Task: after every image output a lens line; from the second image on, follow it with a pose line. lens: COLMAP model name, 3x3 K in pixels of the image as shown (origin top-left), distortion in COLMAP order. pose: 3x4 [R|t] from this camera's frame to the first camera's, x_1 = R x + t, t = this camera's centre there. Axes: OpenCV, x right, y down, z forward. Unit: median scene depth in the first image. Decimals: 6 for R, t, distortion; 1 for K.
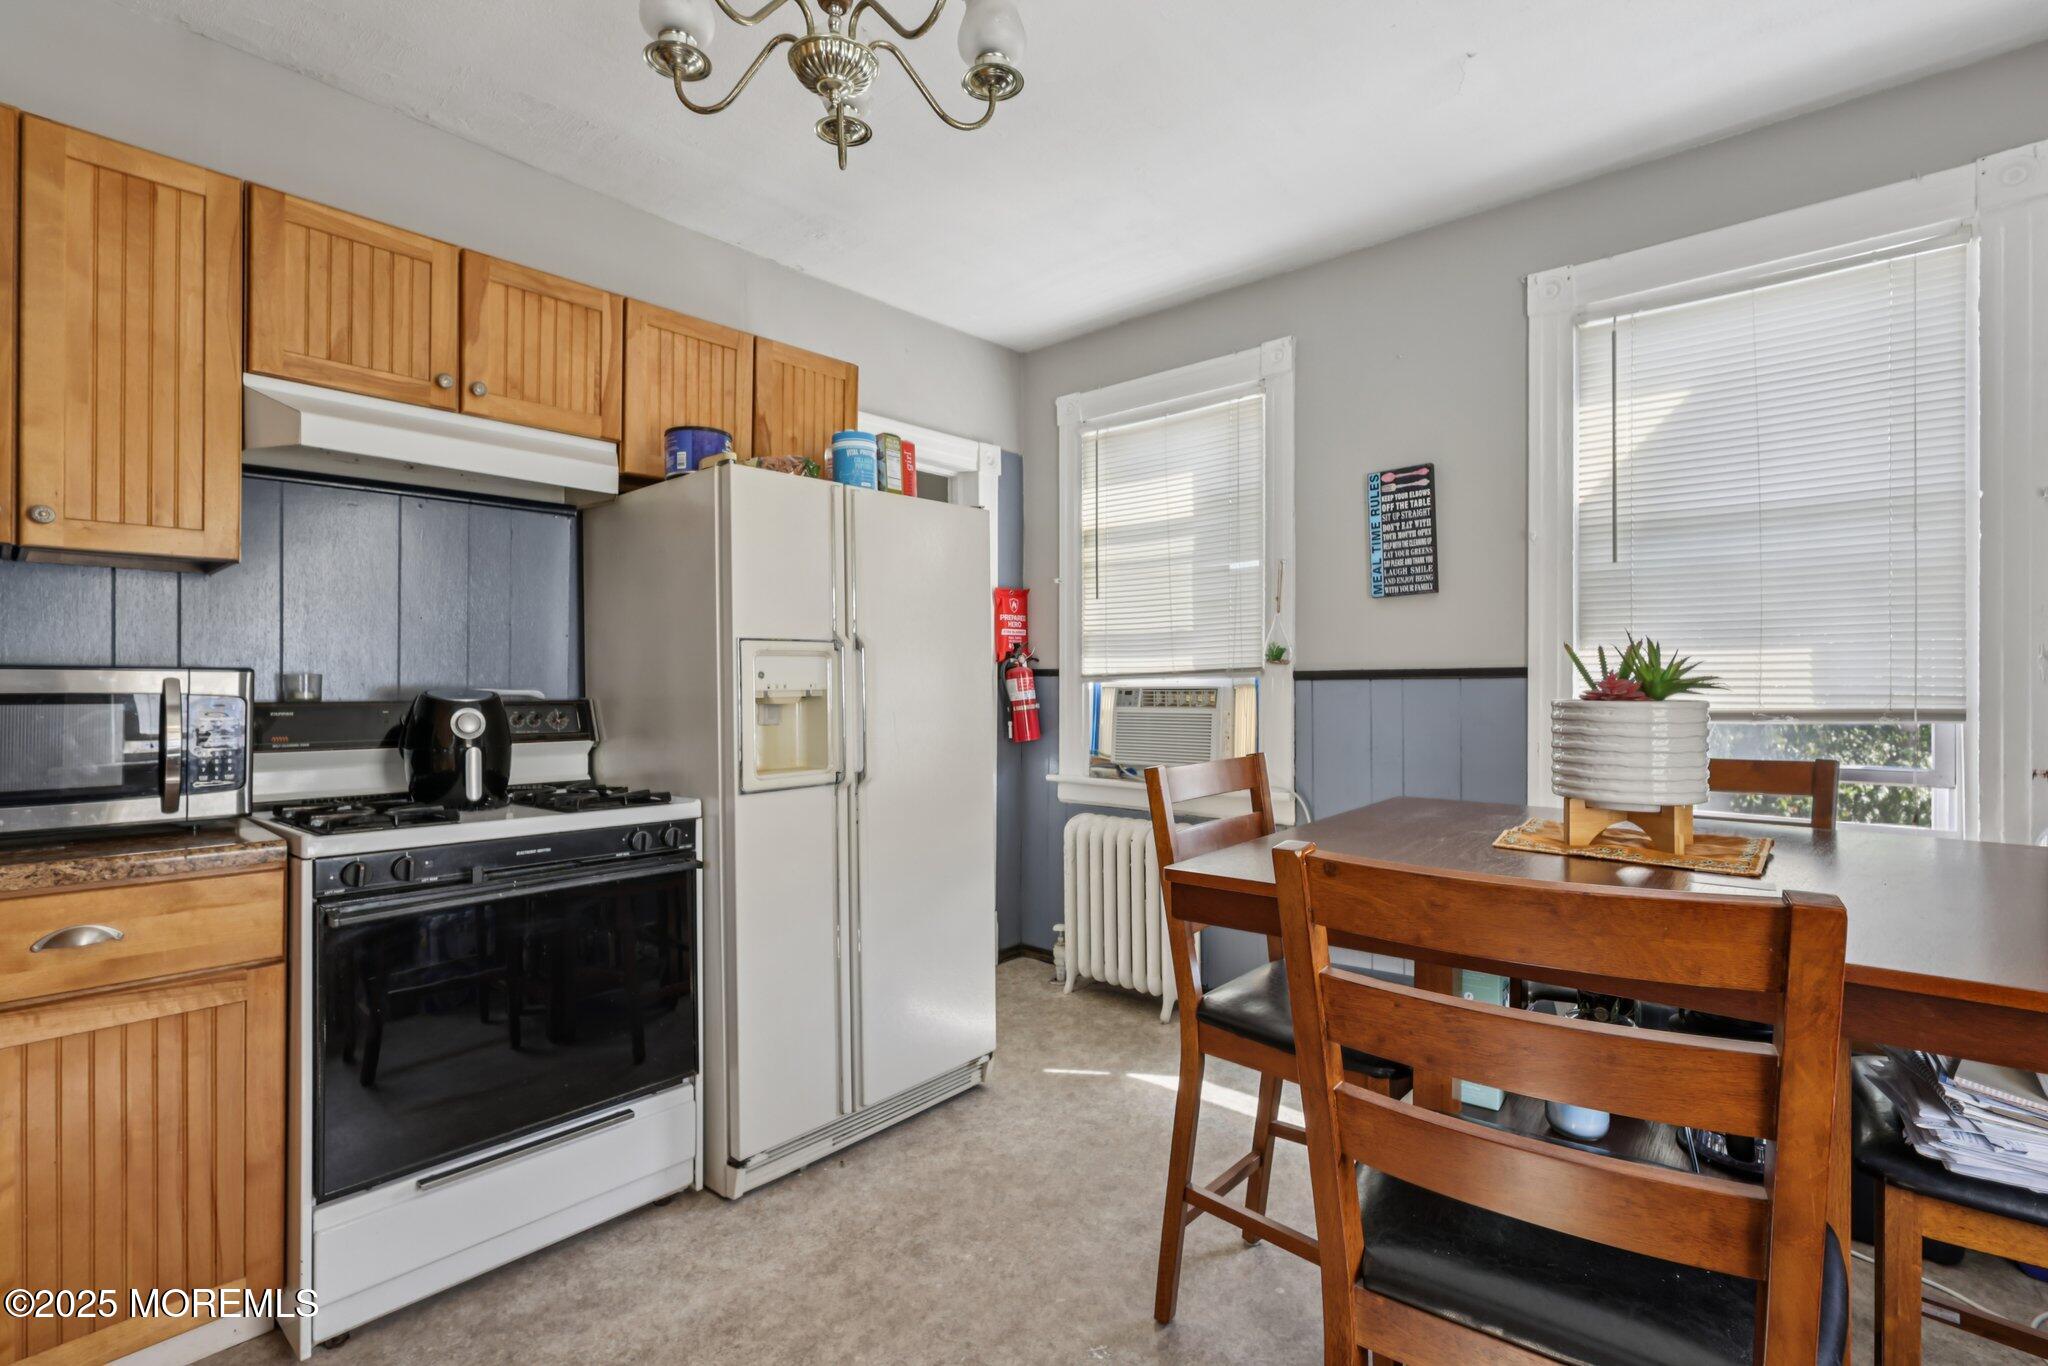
lens RADIAL K [[943.8, 0, 1018.6], [0, 943.8, 676.0], [0, 0, 1]] dist [-0.002301, 0.002863]
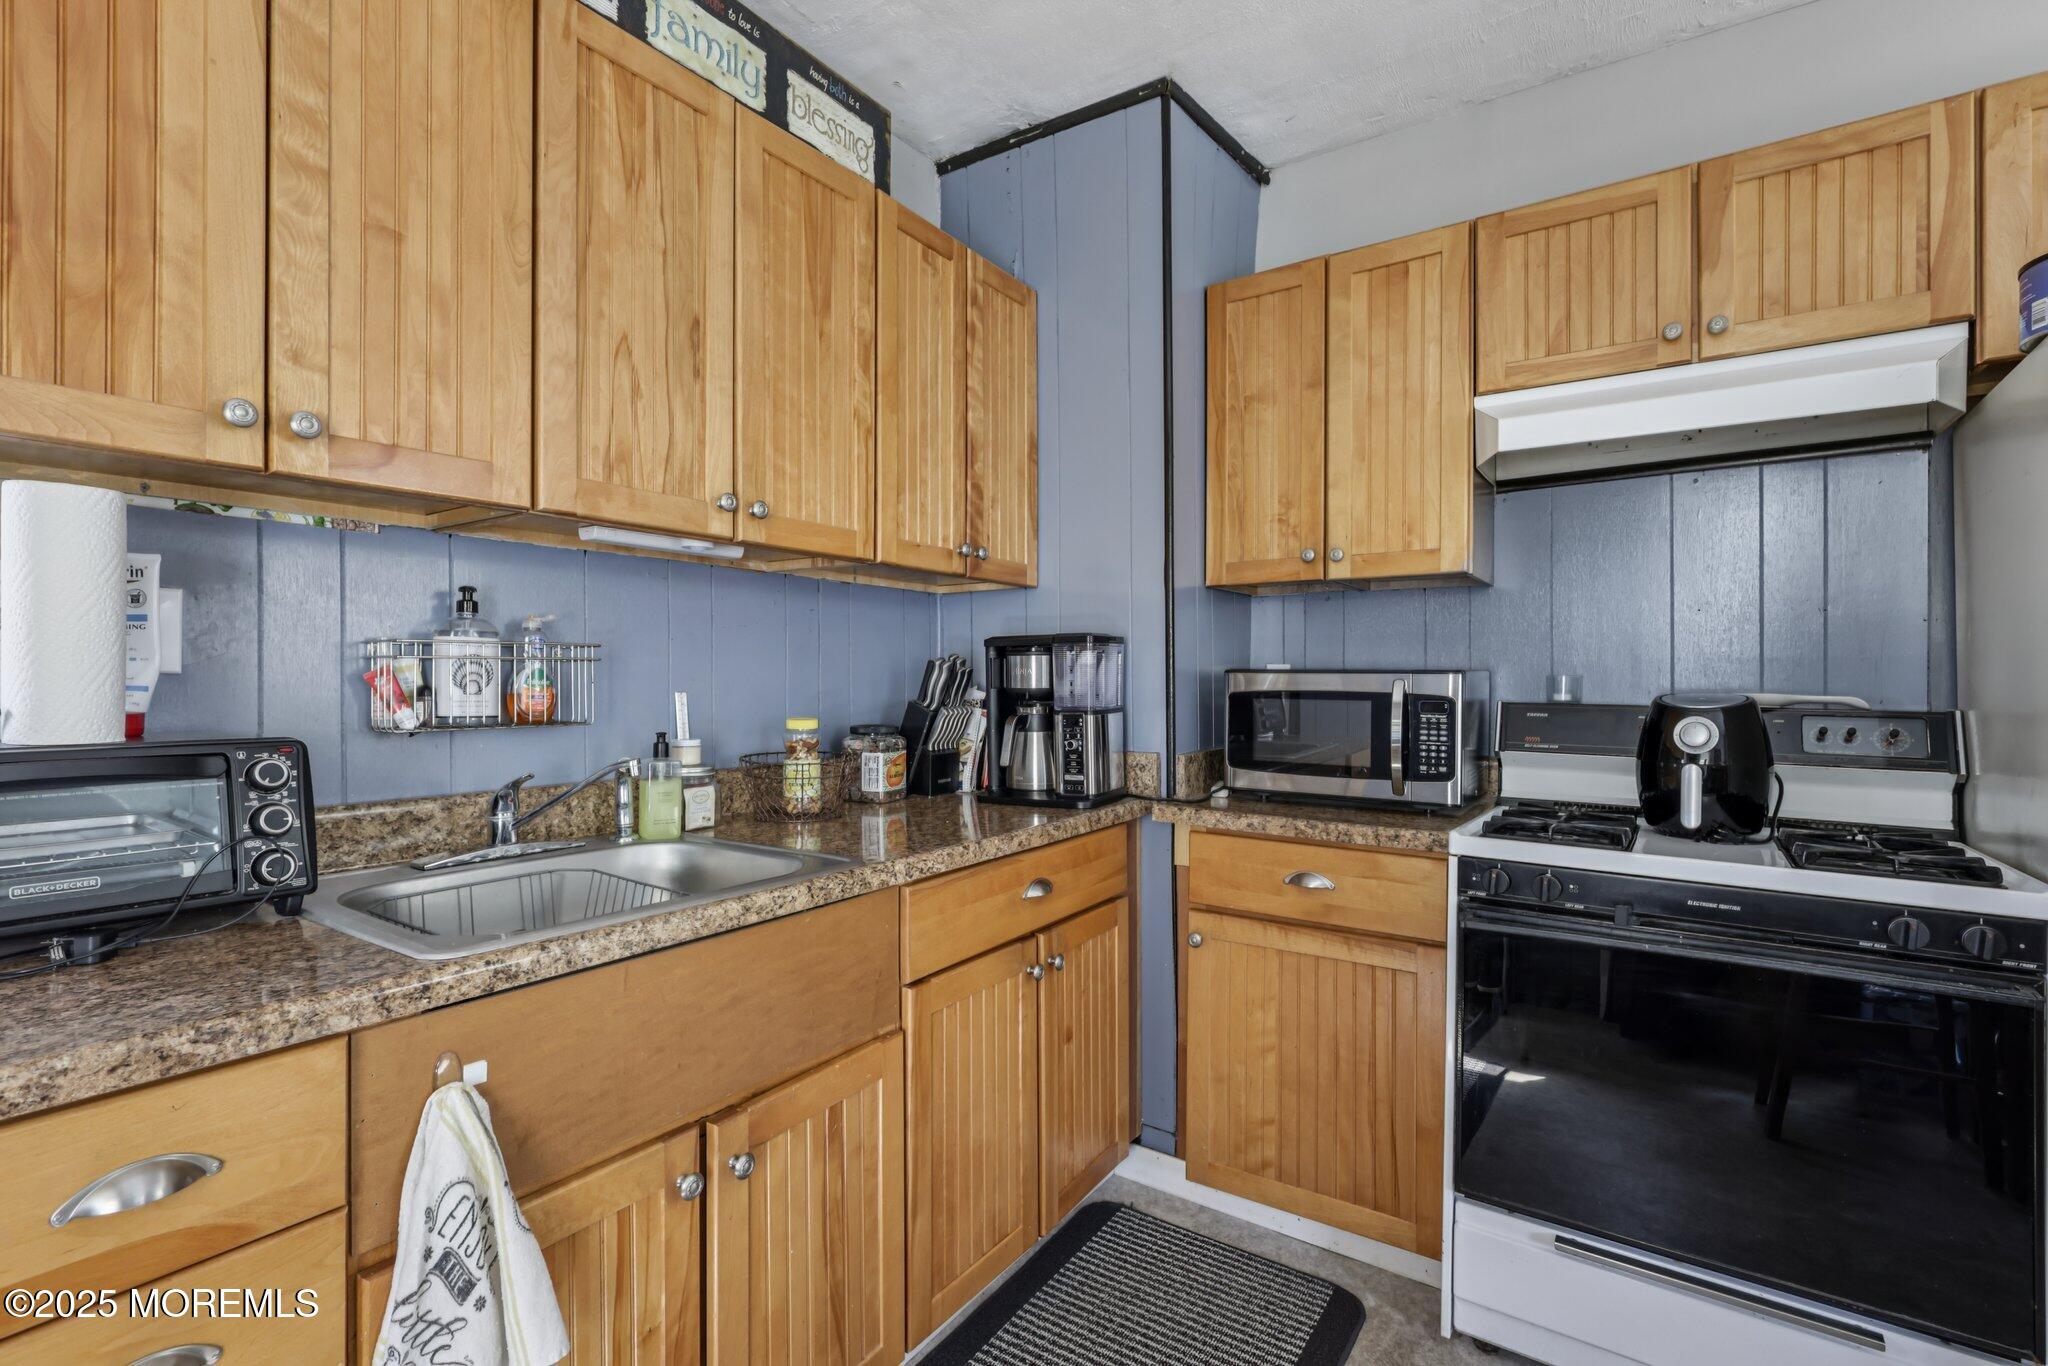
lens RADIAL K [[943.8, 0, 1015.0], [0, 943.8, 674.5], [0, 0, 1]] dist [-0.002301, 0.002863]
pose [[0.121354, -0.003112, -0.992604, 0.171257], [0.001574, 0.999994, -0.002942, -0.001322], [0.992608, -0.001205, 0.121358, 0.319077]]
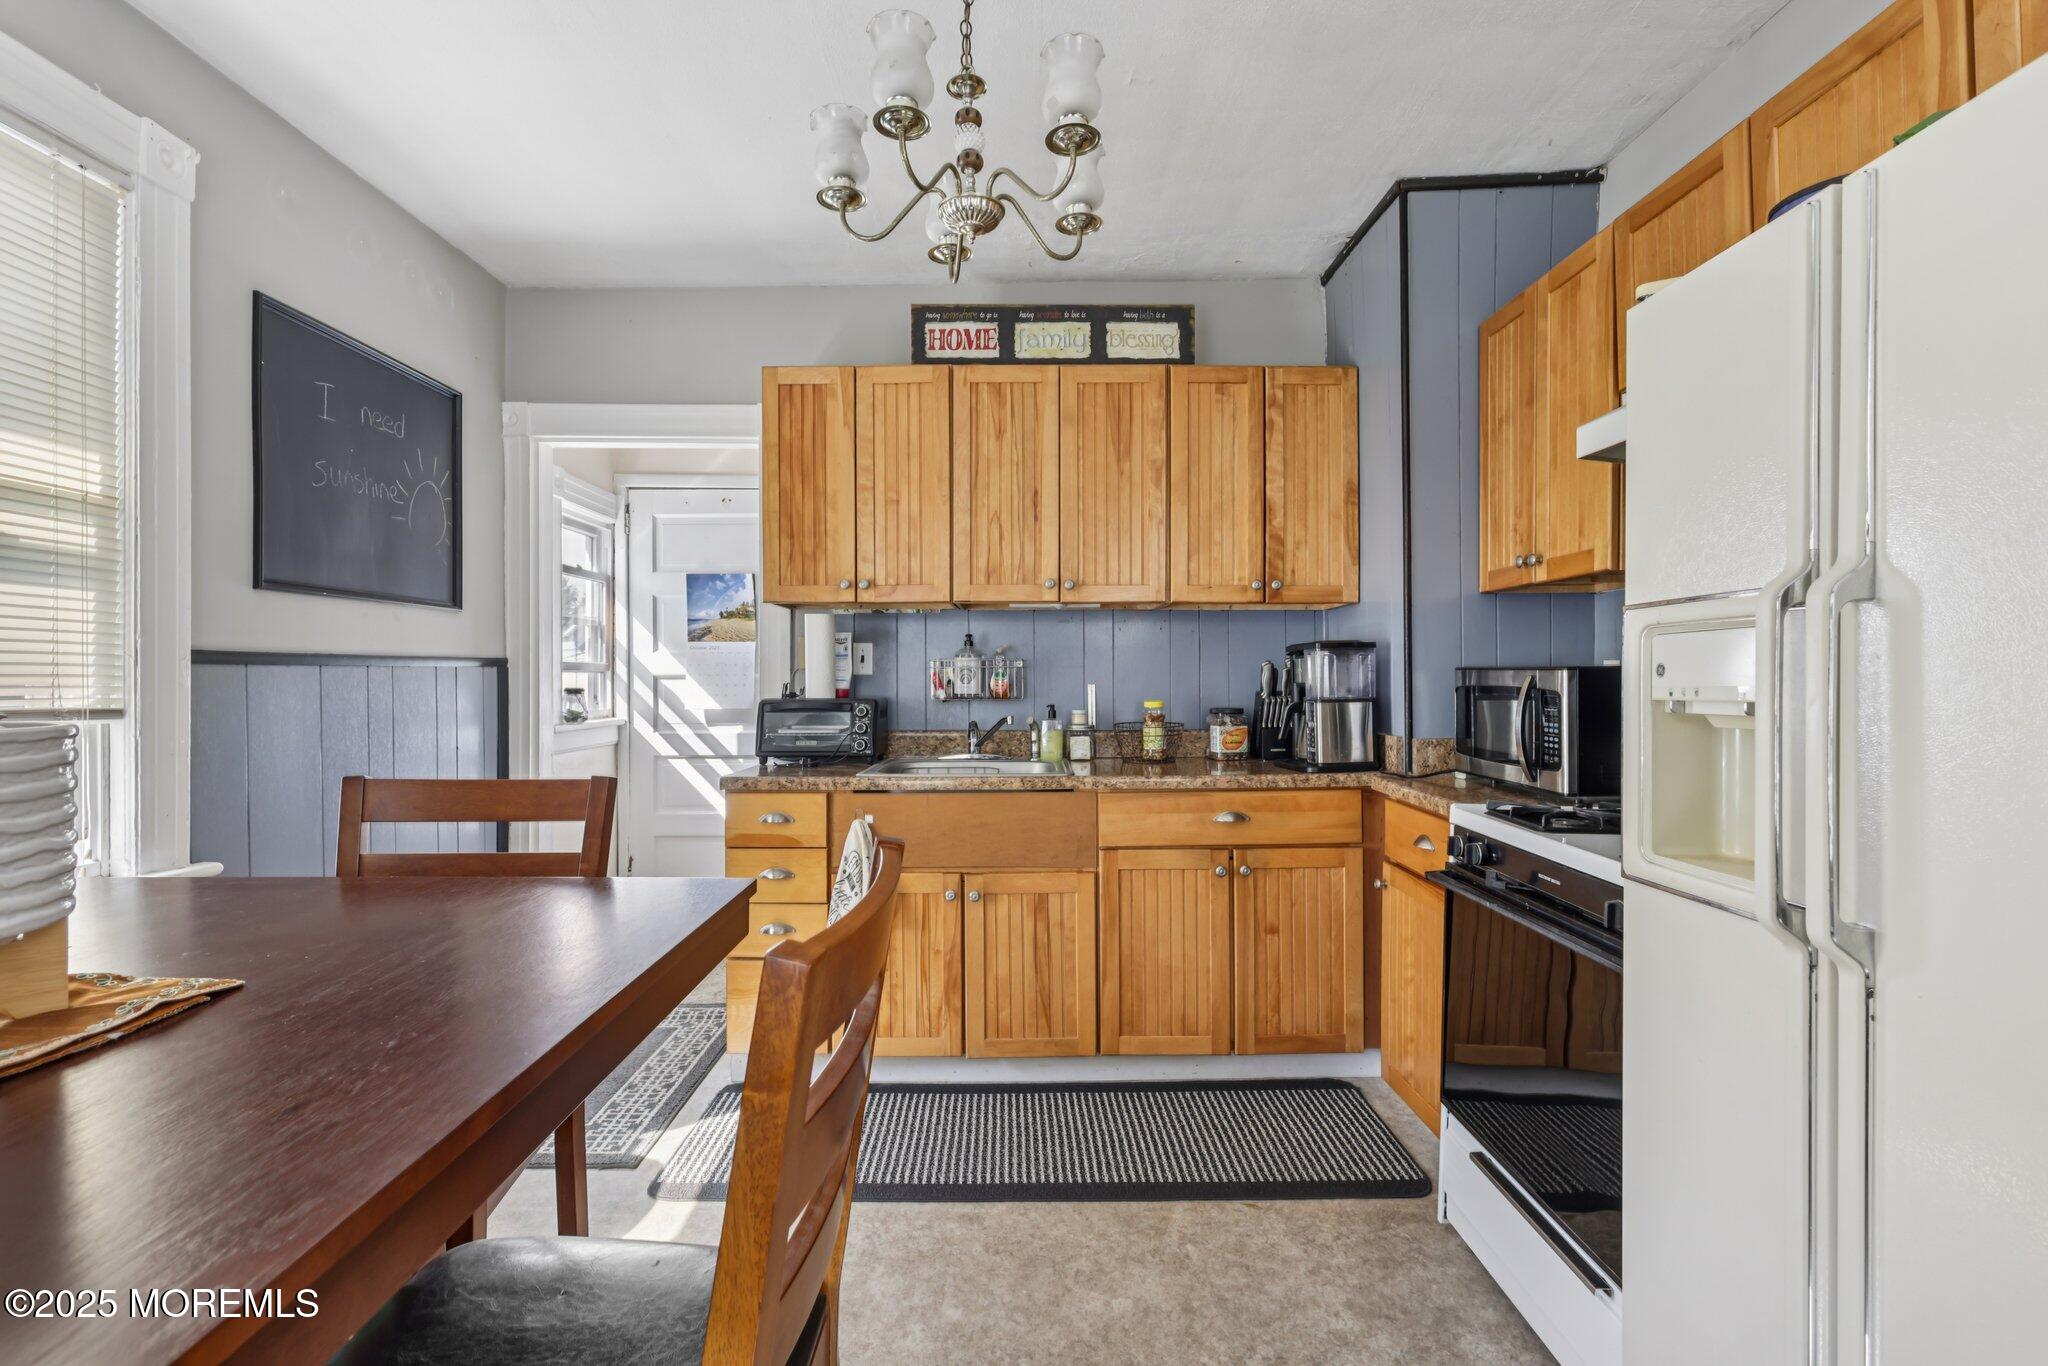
lens RADIAL K [[943.8, 0, 1025.7], [0, 943.8, 675.6], [0, 0, 1]] dist [-0.002301, 0.002863]
pose [[-0.743415, 0.001912, -0.668827, 0.384228], [0.004370, 0.999988, -0.001999, 0.001182], [0.668816, -0.004409, -0.743415, 1.240421]]
